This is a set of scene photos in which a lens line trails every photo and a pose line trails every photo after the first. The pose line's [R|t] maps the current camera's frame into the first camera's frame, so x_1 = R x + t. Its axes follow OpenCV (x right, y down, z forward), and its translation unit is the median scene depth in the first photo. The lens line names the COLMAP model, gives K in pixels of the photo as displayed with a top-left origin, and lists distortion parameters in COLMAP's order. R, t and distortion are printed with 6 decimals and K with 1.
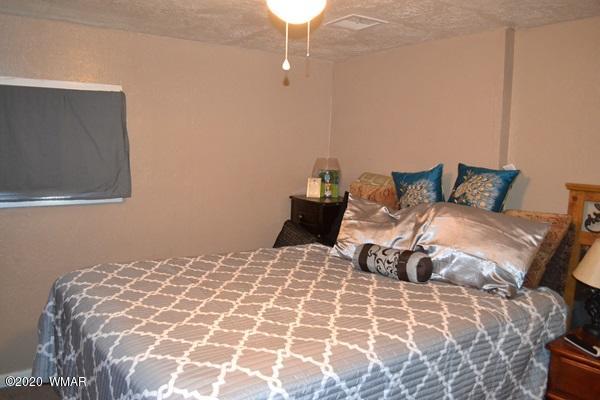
lens RADIAL K [[481.5, 0, 297.3], [0, 481.5, 202.0], [0, 0, 1]] dist [-0.078166, 0.004753]
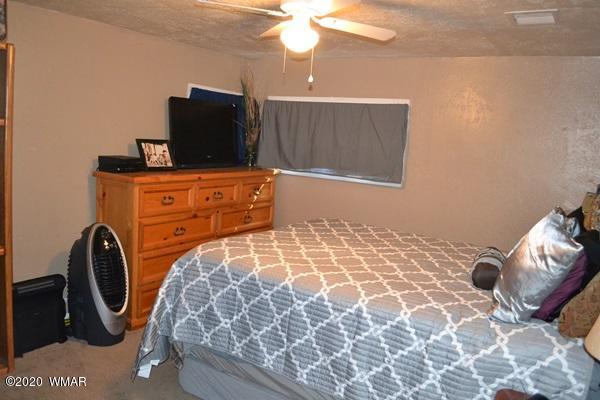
lens RADIAL K [[481.5, 0, 297.3], [0, 481.5, 202.0], [0, 0, 1]] dist [-0.078166, 0.004753]
pose [[0.391933, 0.129224, -0.910873, 1.299488], [-0.174368, 0.982574, 0.064369, 0.003726], [0.903318, 0.133599, 0.407636, 0.378715]]
